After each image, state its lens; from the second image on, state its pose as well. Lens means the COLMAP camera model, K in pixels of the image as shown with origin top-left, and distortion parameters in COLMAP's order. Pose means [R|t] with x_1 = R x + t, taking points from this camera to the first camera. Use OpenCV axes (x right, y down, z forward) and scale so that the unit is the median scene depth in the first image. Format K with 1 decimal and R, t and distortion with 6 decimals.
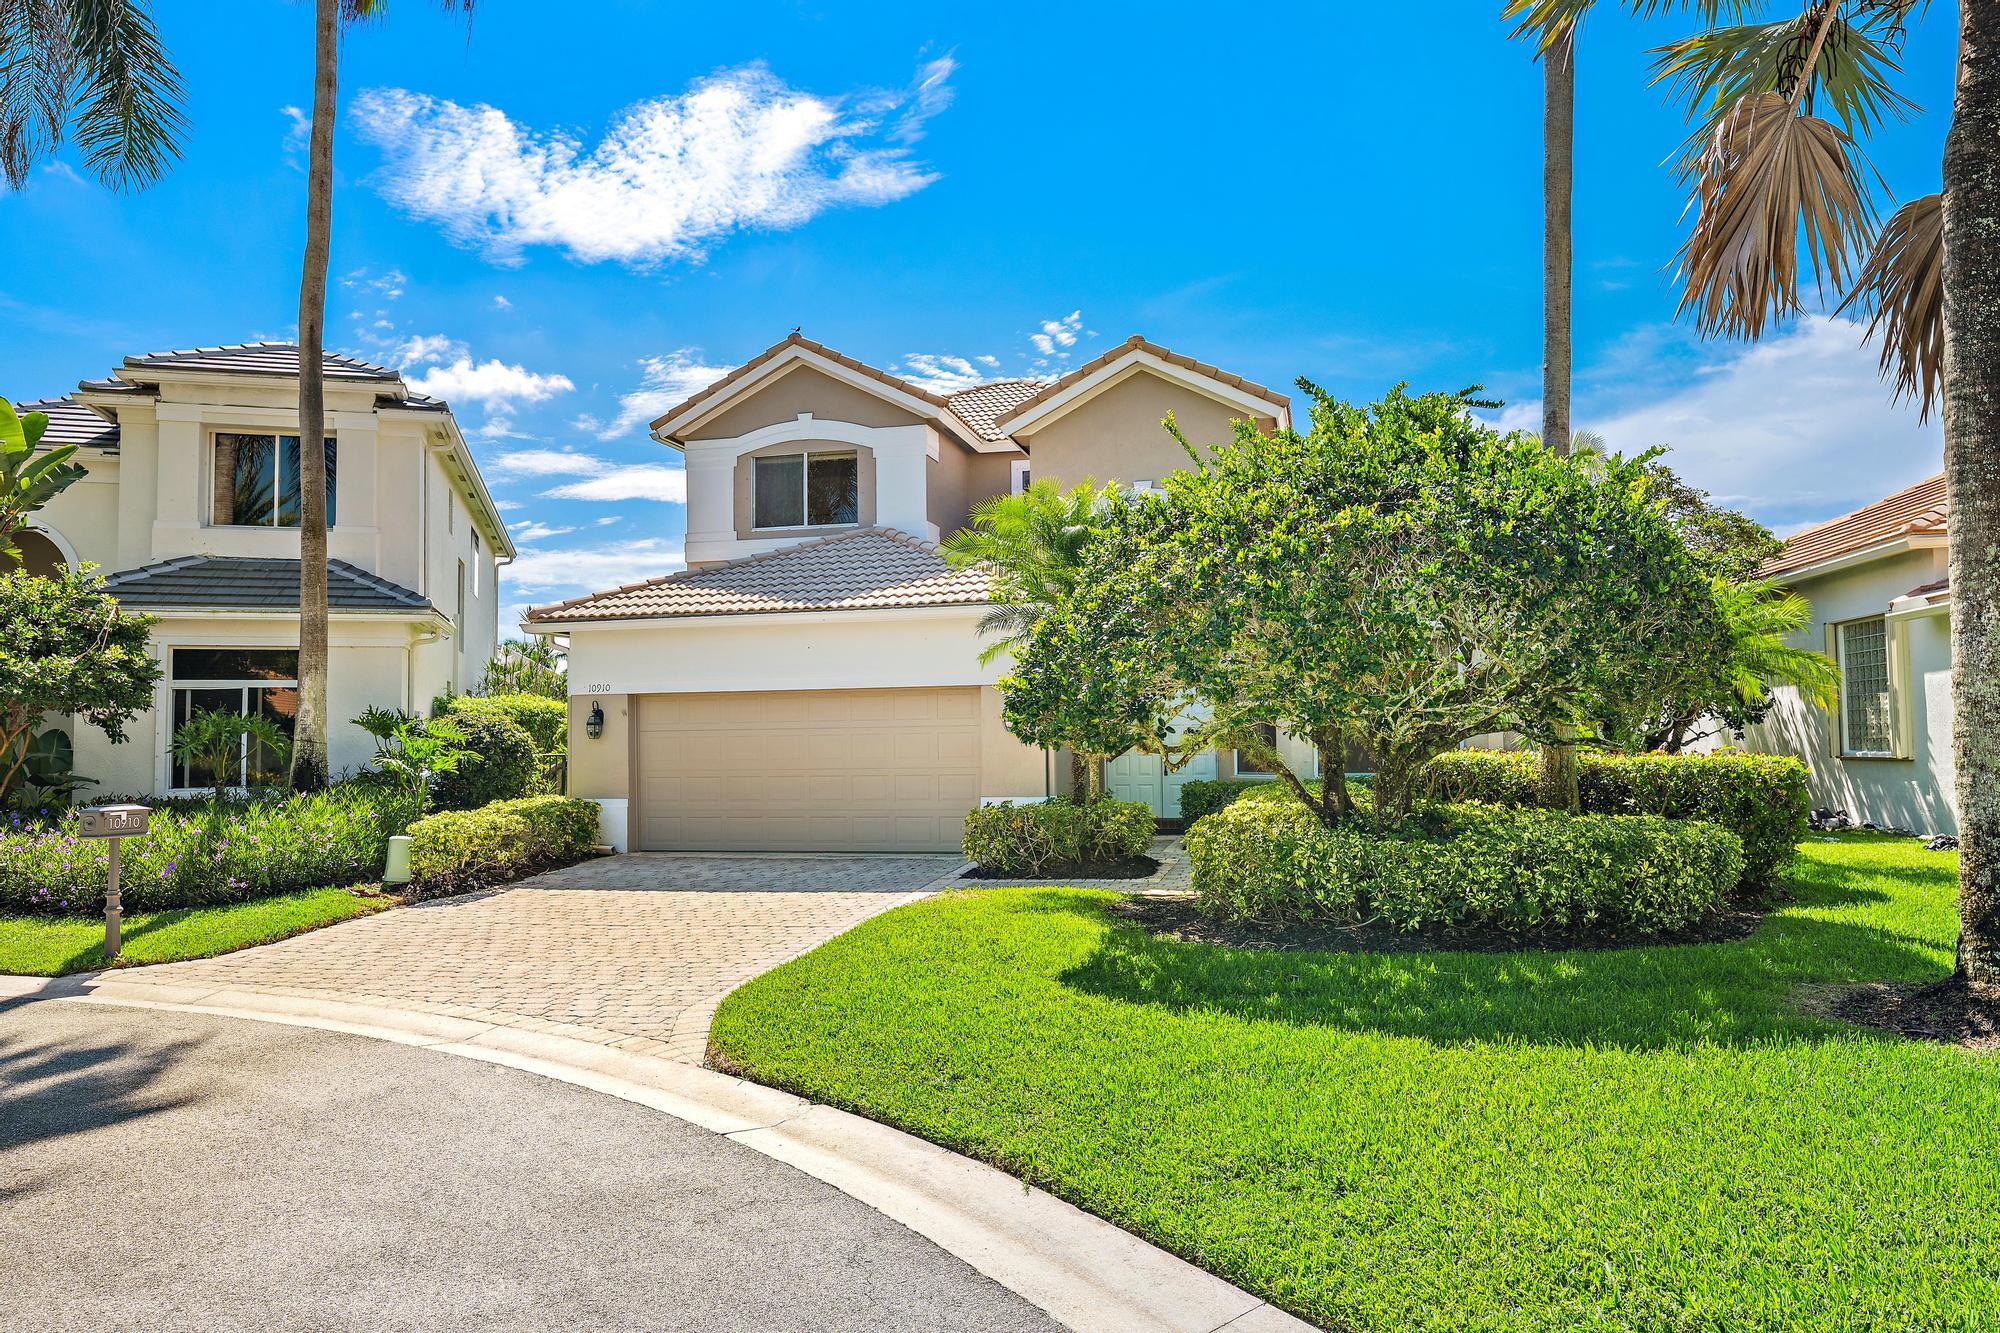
lens RADIAL K [[1382.8, 0, 1000.4], [0, 1382.8, 668.6], [0, 0, 1]] dist [-0.003864, -0.000262]
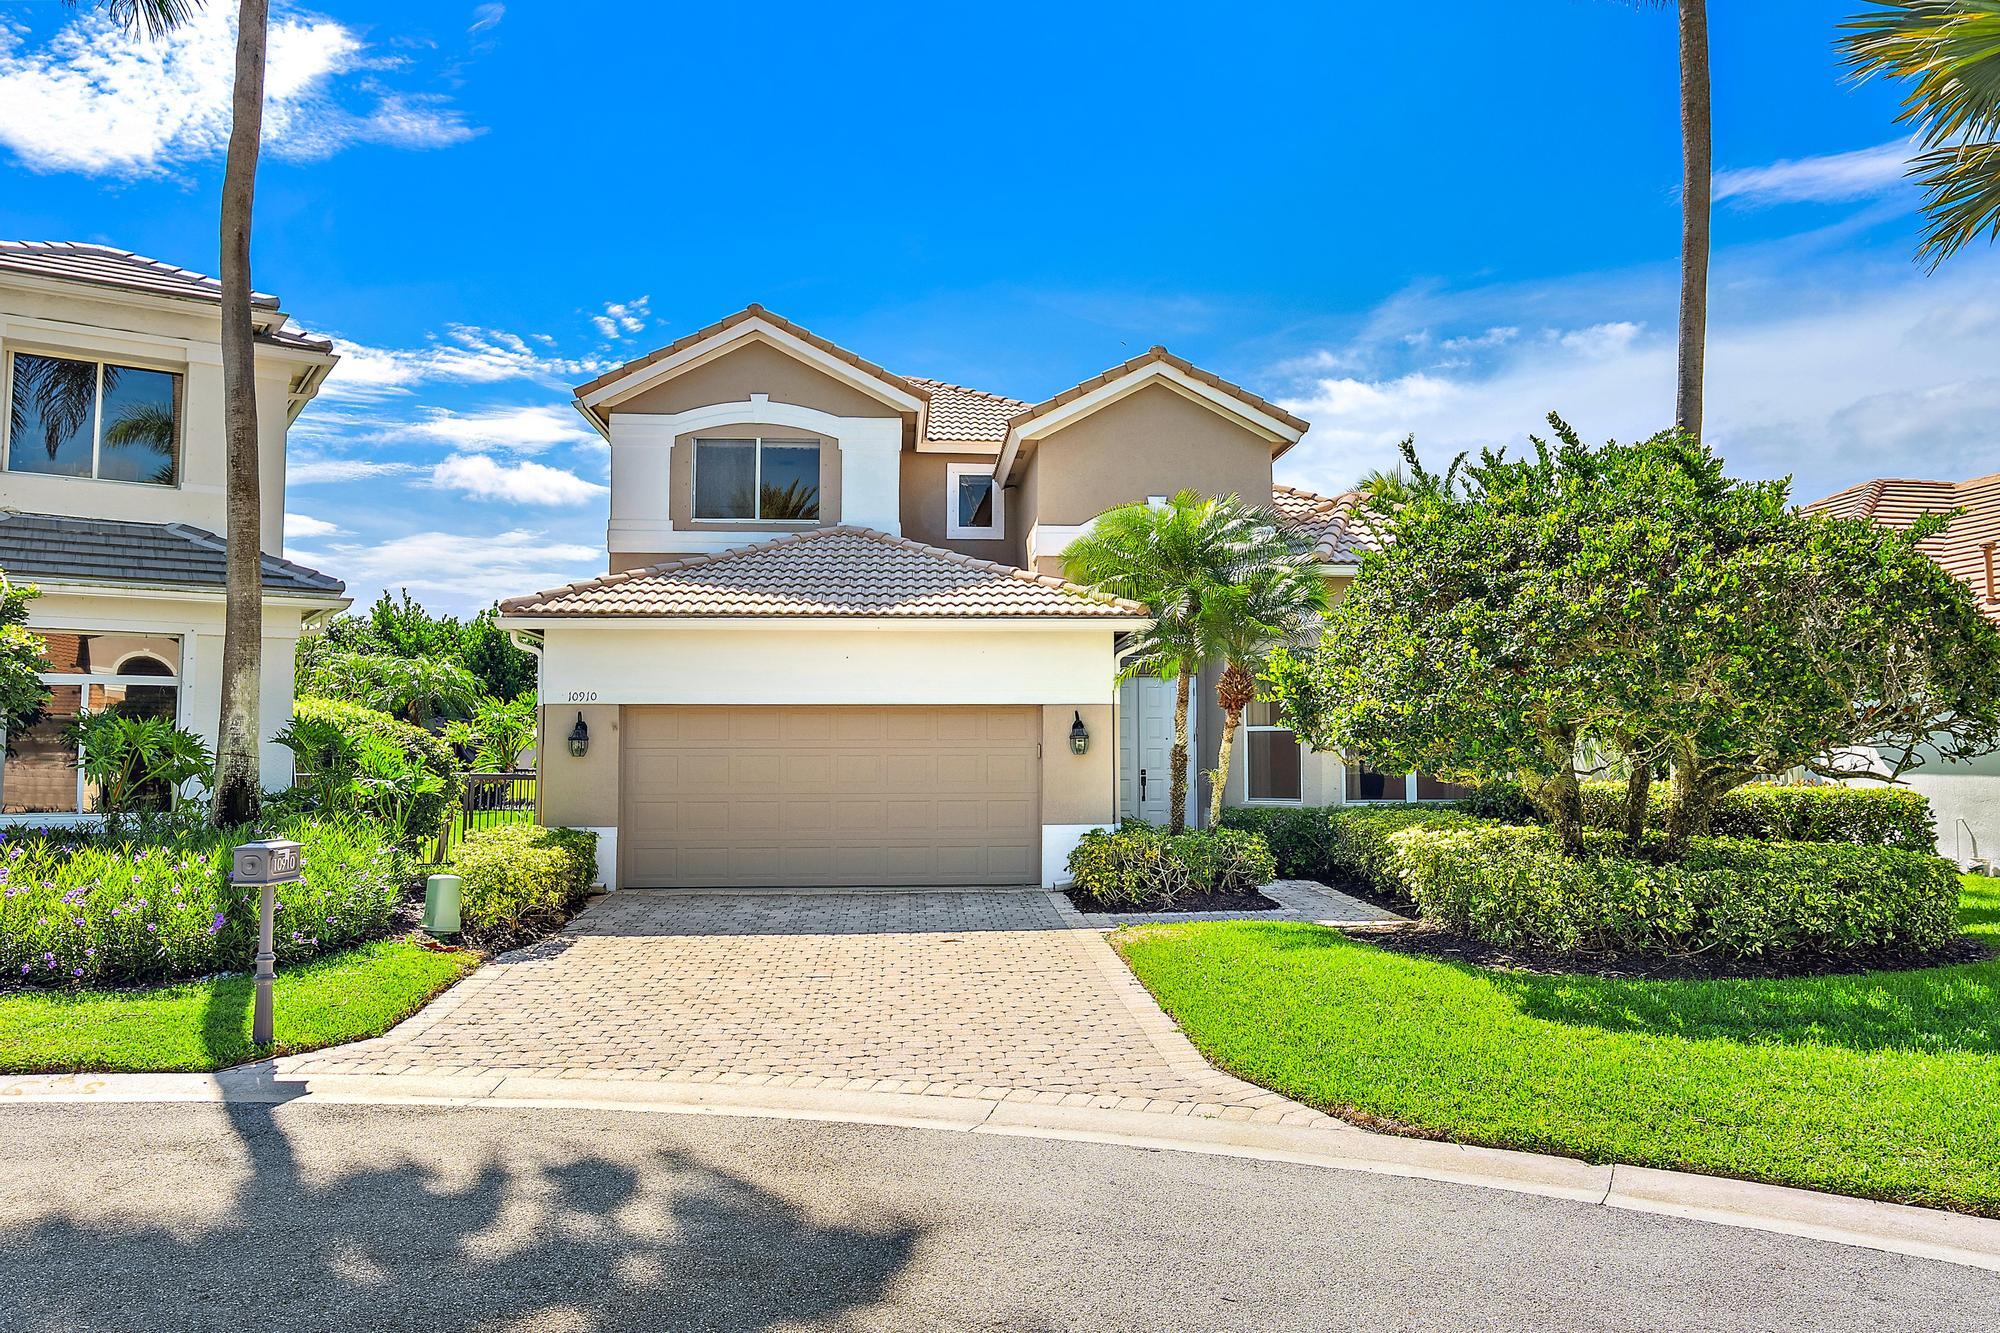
lens RADIAL K [[1445.6, 0, 998.2], [0, 1445.6, 667.0], [0, 0, 1]] dist [-0.008054, 0.009580]
pose [[0.952384, 0.030697, 0.303353, -0.277951], [-0.027307, 0.999508, -0.015412, 0.002129], [-0.303677, 0.006395, 0.952754, 0.065181]]
